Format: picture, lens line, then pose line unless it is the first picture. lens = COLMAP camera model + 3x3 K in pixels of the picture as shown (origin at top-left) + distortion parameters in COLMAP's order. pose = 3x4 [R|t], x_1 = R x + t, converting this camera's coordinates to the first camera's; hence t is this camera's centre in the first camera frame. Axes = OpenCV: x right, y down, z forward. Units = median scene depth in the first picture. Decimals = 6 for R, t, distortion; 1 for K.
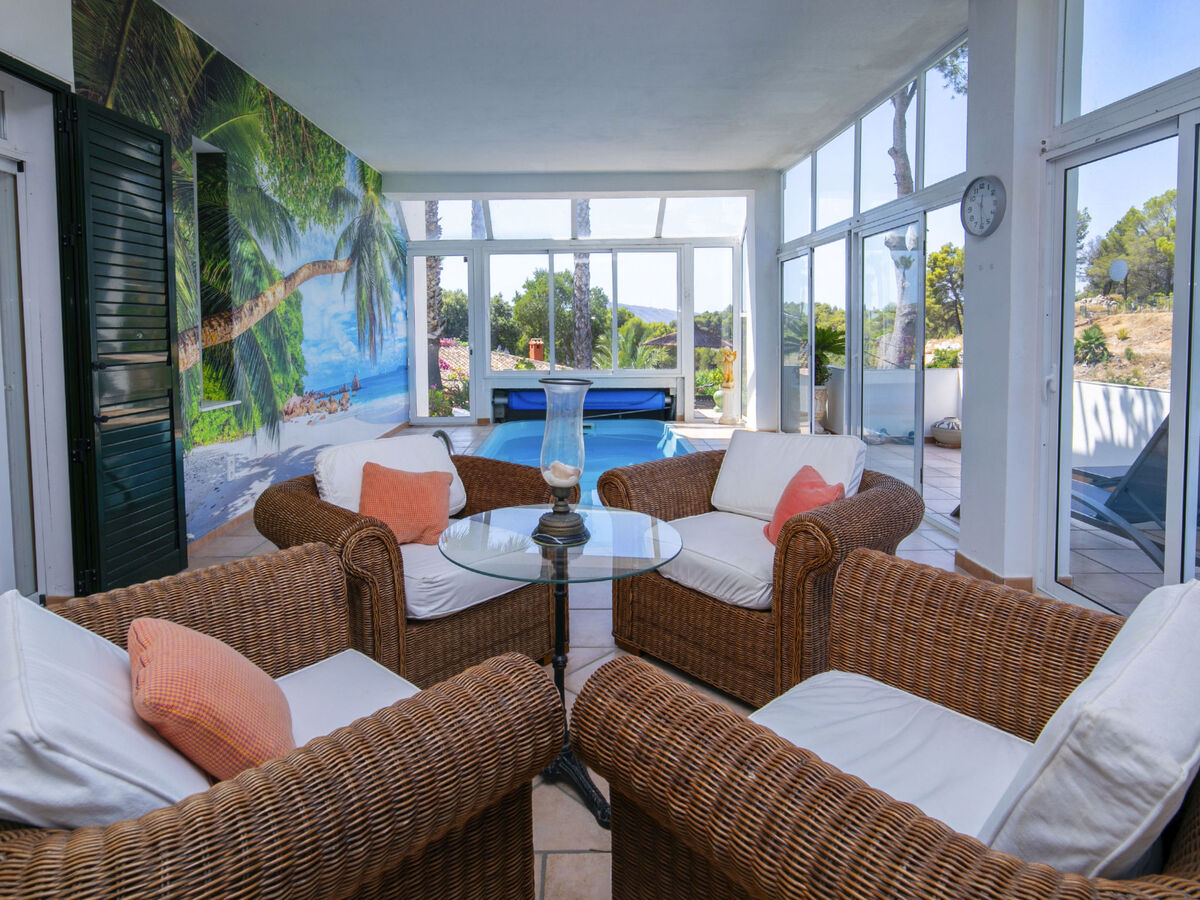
lens RADIAL K [[661.6, 0, 596.4], [0, 661.6, 354.0], [0, 0, 1]] dist [-0.001856, -0.000241]
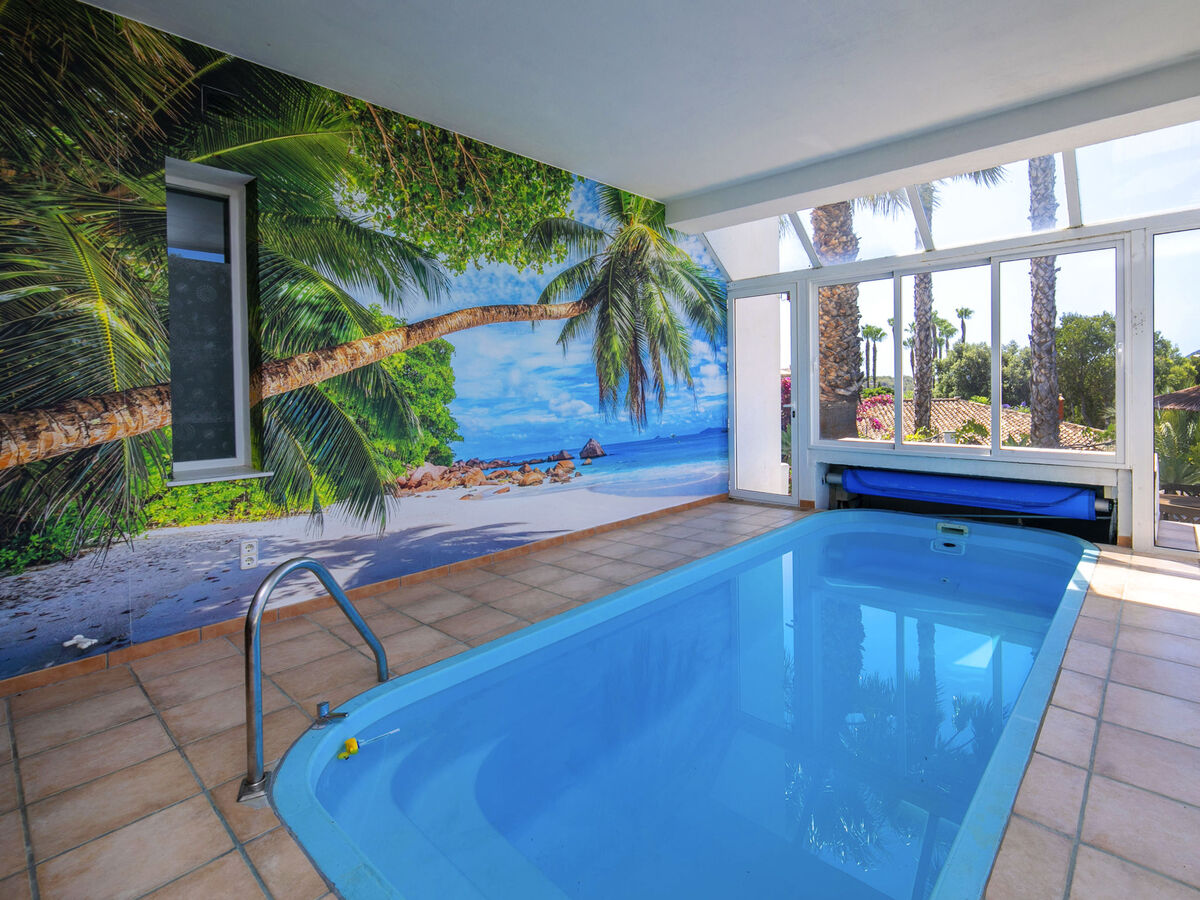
lens RADIAL K [[601.4, 0, 693.6], [0, 601.4, 392.8], [0, 0, 1]] dist [-0.000305, 0.001647]
pose [[0.766987, 0.006540, -0.641629, 0.213551], [-0.021084, 0.999665, -0.015015, -0.017889], [0.641316, 0.025044, 0.766868, 0.457769]]
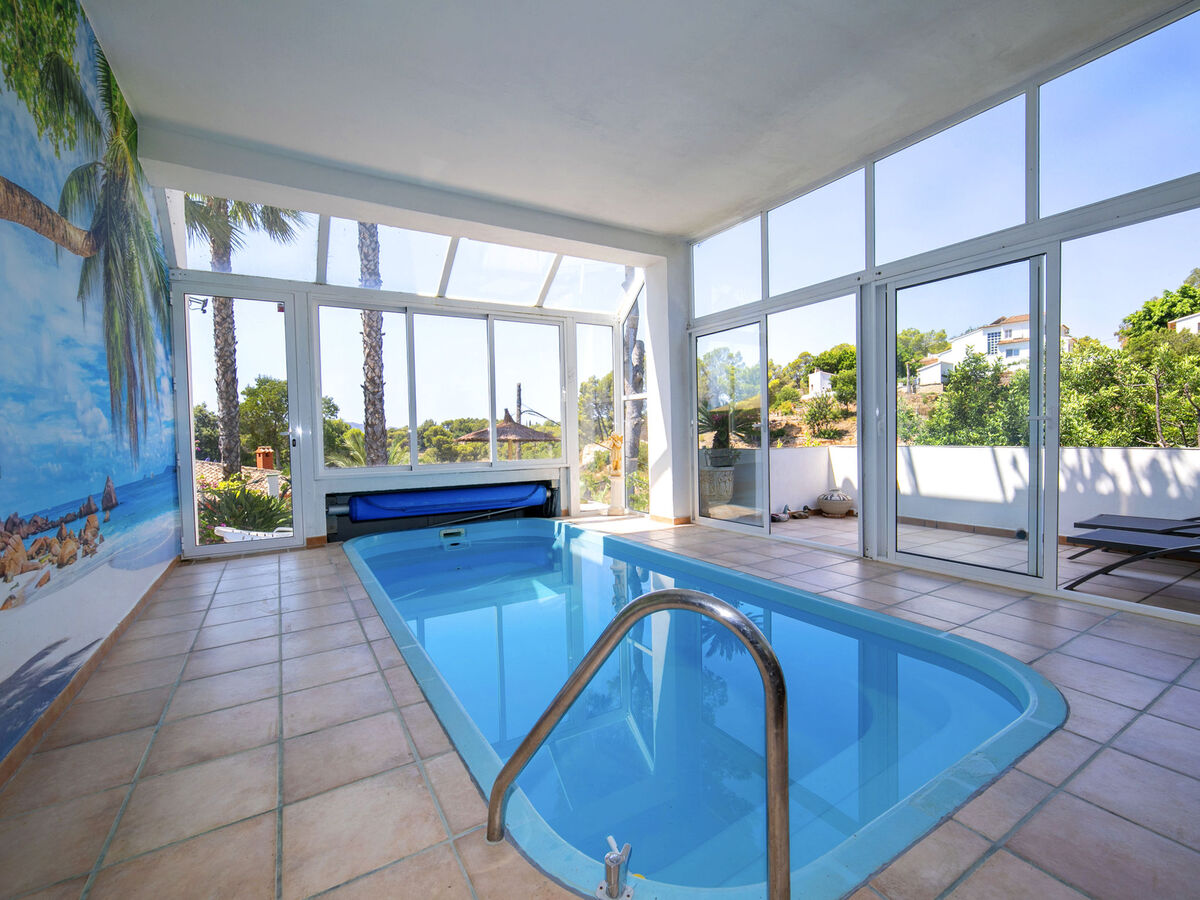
lens RADIAL K [[525.2, 0, 600.0], [0, 525.2, 450.0], [0, 0, 1]] dist [0.002772, 0.000608]
pose [[0.867077, -0.024467, 0.497574, -0.224379], [0.033831, 0.999379, -0.009813, 0.025245], [-0.497025, 0.025342, 0.867366, 0.443802]]
